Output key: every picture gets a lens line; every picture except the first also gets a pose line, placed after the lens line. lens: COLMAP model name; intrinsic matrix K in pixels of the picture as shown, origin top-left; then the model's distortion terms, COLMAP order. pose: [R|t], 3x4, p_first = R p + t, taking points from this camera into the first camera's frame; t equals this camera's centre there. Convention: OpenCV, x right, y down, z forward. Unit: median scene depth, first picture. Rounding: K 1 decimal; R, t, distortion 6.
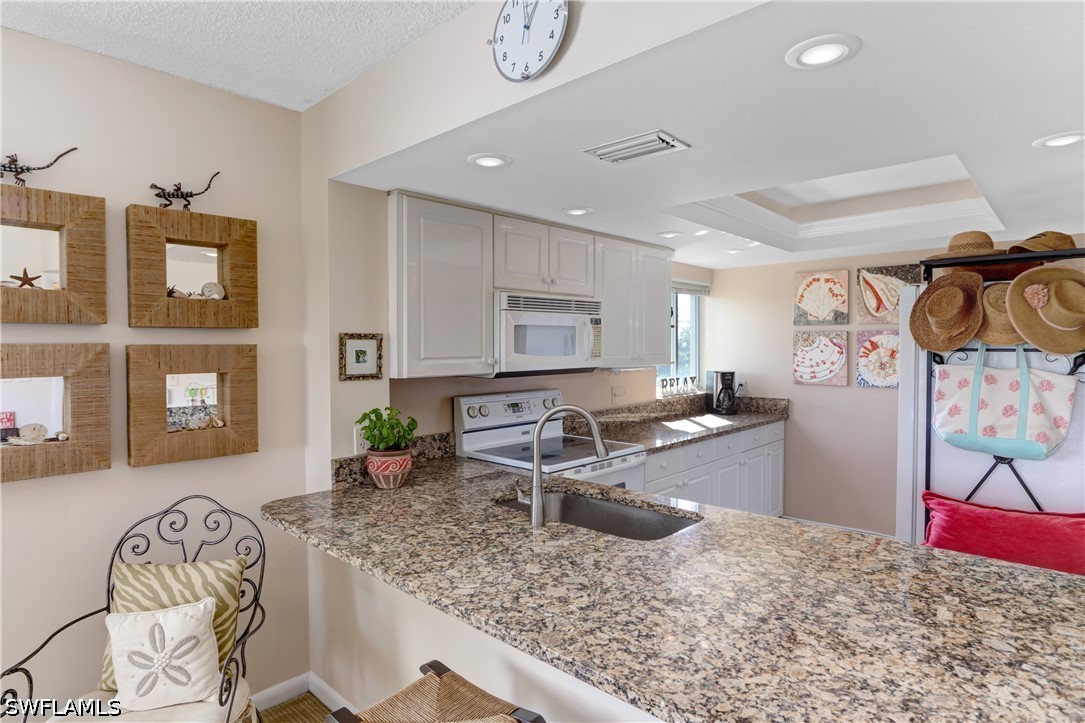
lens RADIAL K [[617.4, 0, 538.5], [0, 617.4, 354.8], [0, 0, 1]] dist [-0.011790, 0.000527]
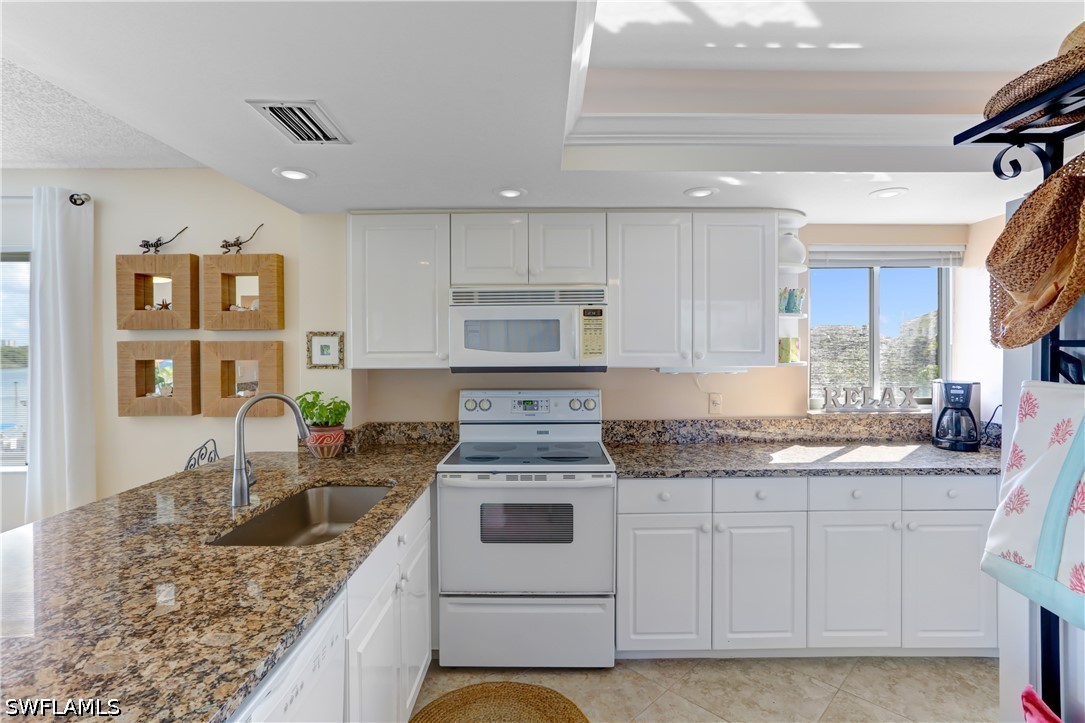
lens RADIAL K [[519.2, 0, 543.4], [0, 519.2, 362.3], [0, 0, 1]] dist [-0.016924, 0.004177]
pose [[0.667787, 0.016936, -0.744159, 0.785542], [-0.012629, 0.999855, 0.011422, 0.009969], [0.744245, 0.001771, 0.667904, 0.621487]]
